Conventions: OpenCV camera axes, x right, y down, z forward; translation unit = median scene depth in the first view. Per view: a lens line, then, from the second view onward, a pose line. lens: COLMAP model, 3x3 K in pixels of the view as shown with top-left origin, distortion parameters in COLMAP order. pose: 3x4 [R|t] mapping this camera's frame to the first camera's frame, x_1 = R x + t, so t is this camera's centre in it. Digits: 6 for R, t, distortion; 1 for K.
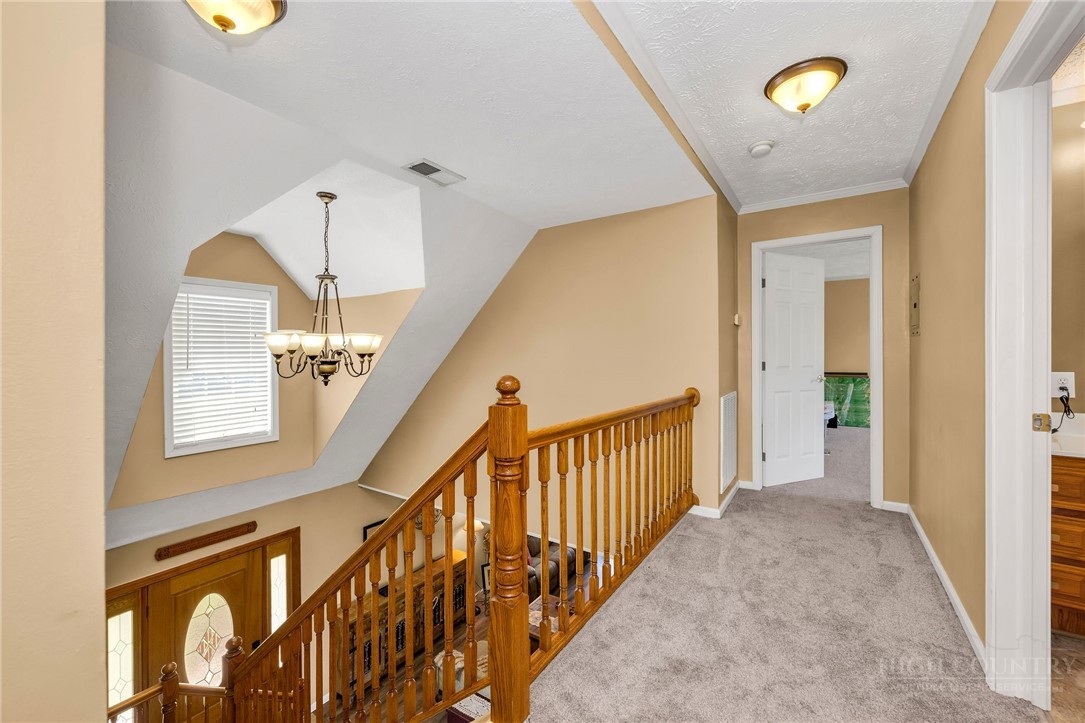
lens RADIAL K [[428.3, 0, 536.7], [0, 428.3, 357.8], [0, 0, 1]] dist [0.000971, 0.000113]
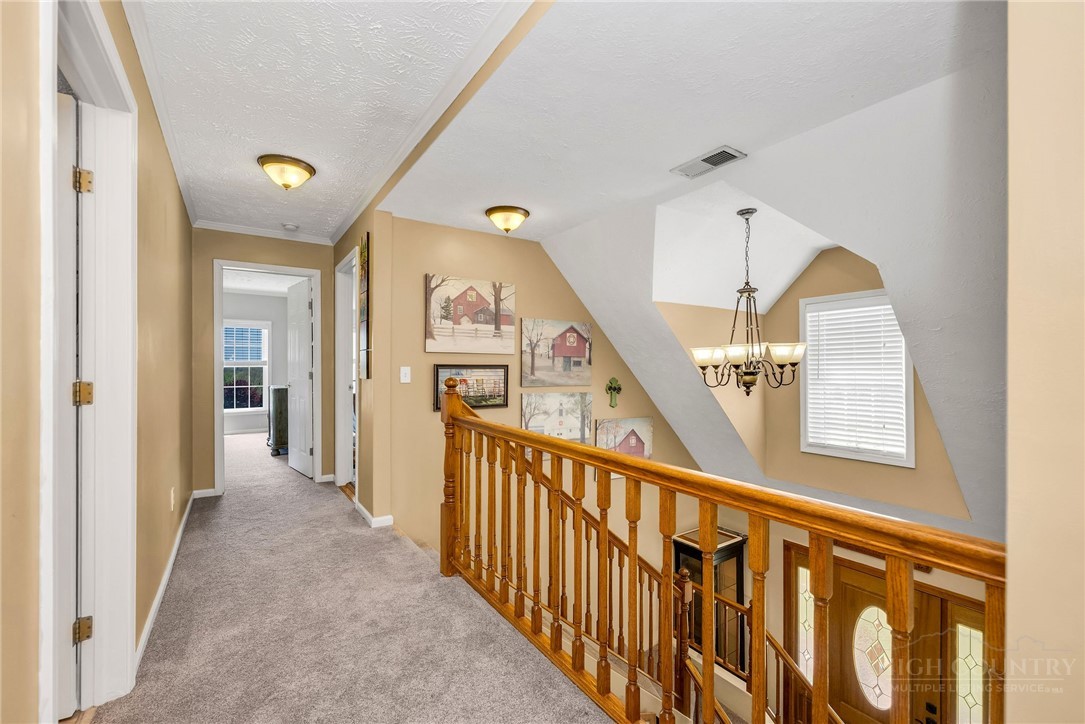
lens RADIAL K [[446.2, 0, 545.0], [0, 446.2, 366.0], [0, 0, 1]] dist [0.003970, -0.000019]
pose [[-0.340995, -0.004713, -0.940053, 0.681777], [-0.005589, 0.999980, -0.002986, -0.000266], [0.940048, 0.004236, -0.341015, 0.901306]]
